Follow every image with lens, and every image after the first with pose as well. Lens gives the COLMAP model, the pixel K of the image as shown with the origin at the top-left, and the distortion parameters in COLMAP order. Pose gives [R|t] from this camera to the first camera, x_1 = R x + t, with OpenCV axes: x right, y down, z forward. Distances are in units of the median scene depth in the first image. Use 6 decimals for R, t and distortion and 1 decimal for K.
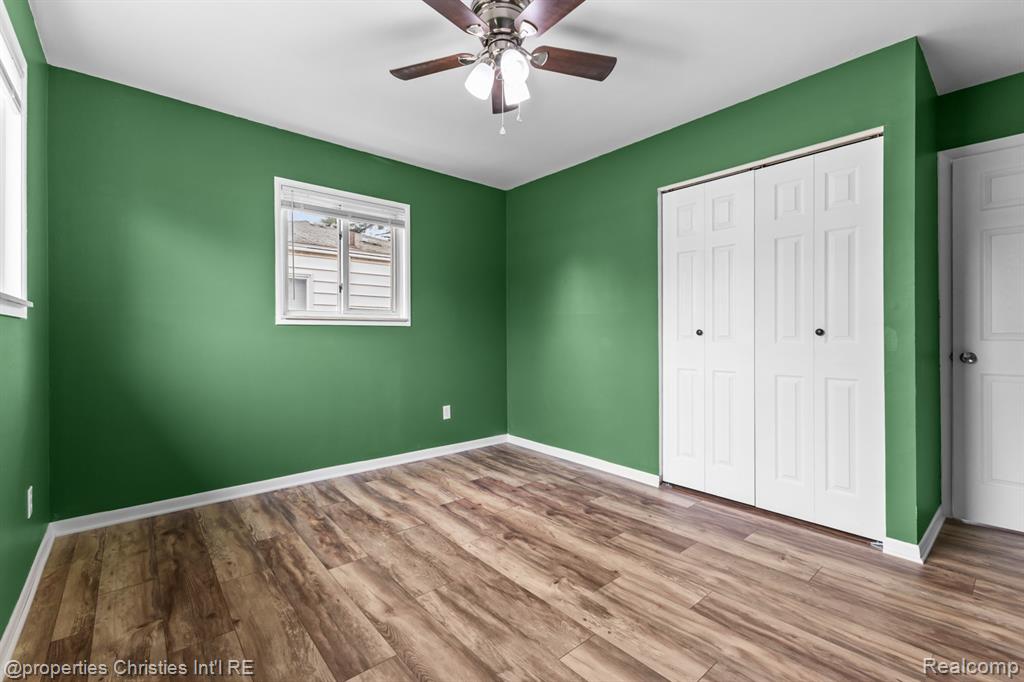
lens RADIAL K [[445.0, 0, 515.9], [0, 445.0, 338.5], [0, 0, 1]] dist [0.012257, -0.000994]
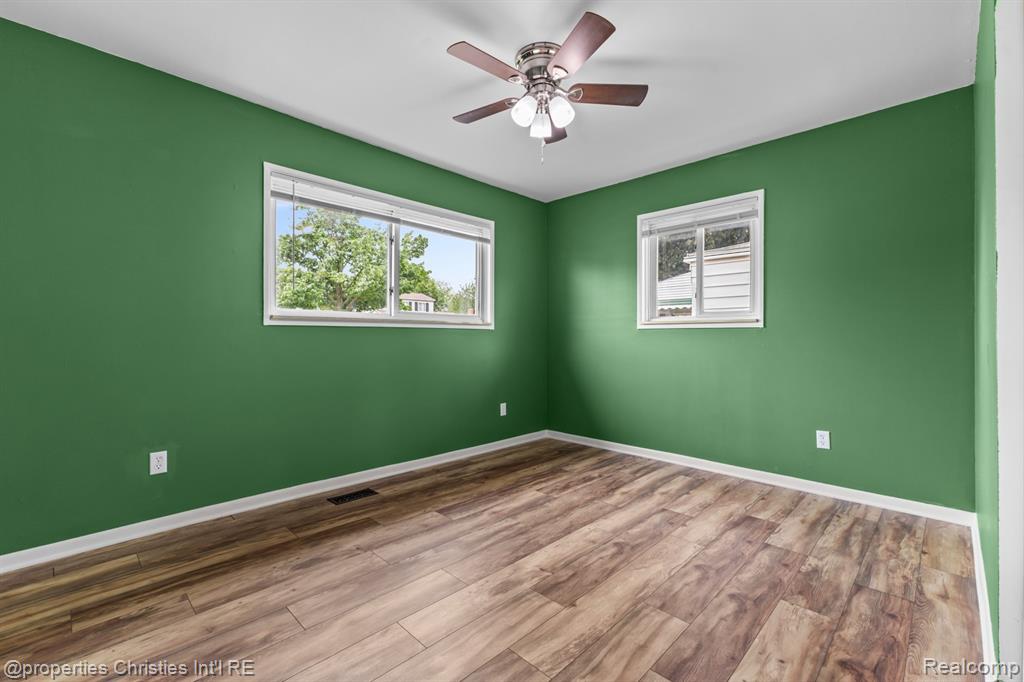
lens RADIAL K [[445.0, 0, 514.3], [0, 445.0, 333.5], [0, 0, 1]] dist [0.012257, -0.000994]
pose [[0.075024, -0.010436, -0.997127, 0.838228], [-0.011594, 0.999869, -0.011337, 0.001835], [0.997114, 0.012411, 0.074893, 0.623603]]
